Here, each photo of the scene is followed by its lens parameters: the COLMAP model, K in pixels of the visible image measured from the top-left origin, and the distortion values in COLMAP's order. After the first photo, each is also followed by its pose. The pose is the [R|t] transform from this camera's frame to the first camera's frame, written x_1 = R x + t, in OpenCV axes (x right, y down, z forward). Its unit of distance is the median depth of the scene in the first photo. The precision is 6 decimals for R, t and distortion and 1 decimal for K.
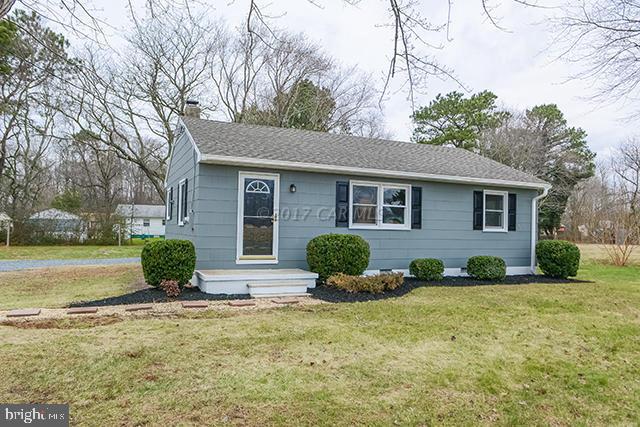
lens RADIAL K [[475.1, 0, 353.6], [0, 475.1, 214.9], [0, 0, 1]] dist [-0.000002, 0.000454]
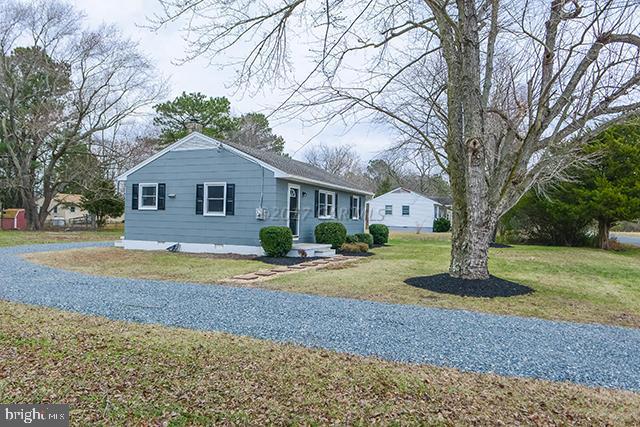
lens RADIAL K [[475.1, 0, 353.6], [0, 475.1, 214.9], [0, 0, 1]] dist [-0.000002, 0.000454]
pose [[0.723787, 0.007678, 0.689981, -0.287218], [-0.032914, 0.999184, 0.023408, -0.007042], [-0.689238, -0.039652, 0.723449, -0.079799]]
